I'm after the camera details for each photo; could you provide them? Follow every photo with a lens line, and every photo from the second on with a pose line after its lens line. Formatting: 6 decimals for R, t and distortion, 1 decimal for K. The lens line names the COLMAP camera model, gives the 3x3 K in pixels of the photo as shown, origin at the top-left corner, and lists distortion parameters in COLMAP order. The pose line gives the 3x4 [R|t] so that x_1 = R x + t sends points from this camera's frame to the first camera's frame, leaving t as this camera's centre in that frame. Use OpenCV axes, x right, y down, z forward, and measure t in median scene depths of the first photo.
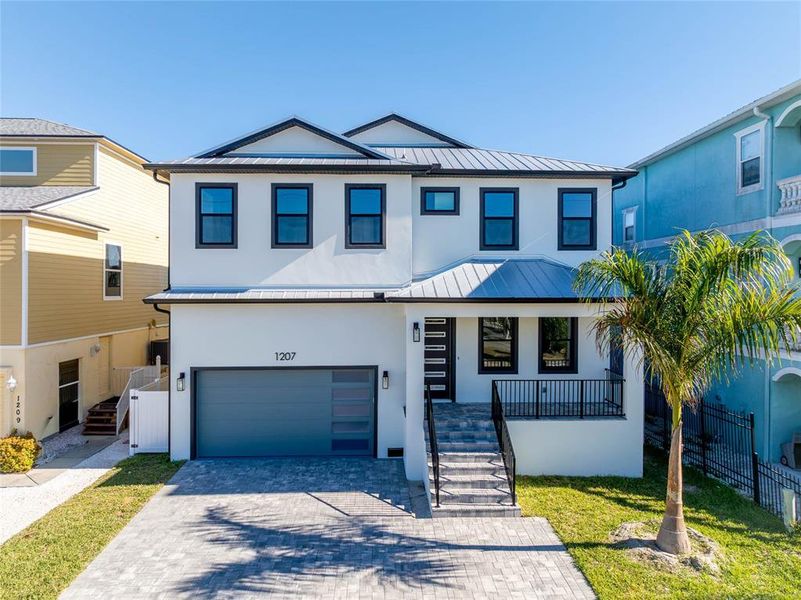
lens RADIAL K [[527.2, 0, 396.9], [0, 527.2, 296.2], [0, 0, 1]] dist [-0.005117, 0.002344]
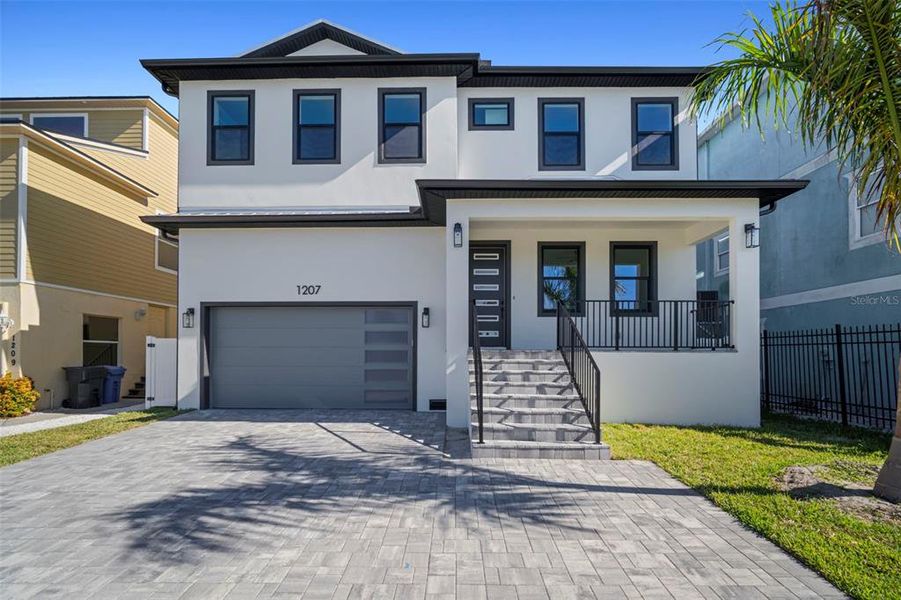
lens RADIAL K [[389.3, 0, 444.9], [0, 389.3, 354.3], [0, 0, 1]] dist [-0.004047, 0.000220]
pose [[0.997948, -0.003566, -0.063937, 0.048280], [0.003845, 0.999984, 0.004238, 0.216744], [0.063920, -0.004475, 0.997945, 0.385528]]
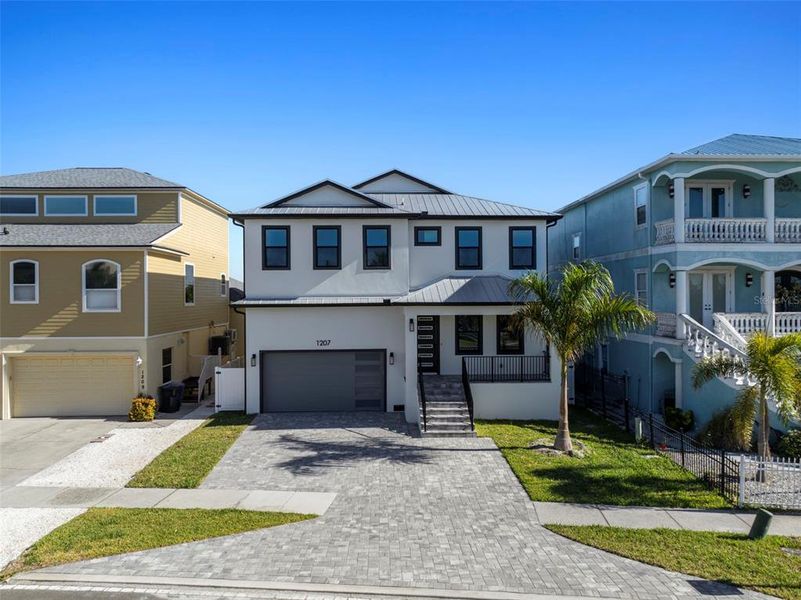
lens RADIAL K [[527.2, 0, 400.4], [0, 527.2, 286.4], [0, 0, 1]] dist [-0.005117, 0.002344]
pose [[0.999961, -0.005873, 0.006667, -0.005220], [0.006067, 0.999546, -0.029508, 0.001028], [-0.006490, 0.029547, 0.999542, -0.476724]]
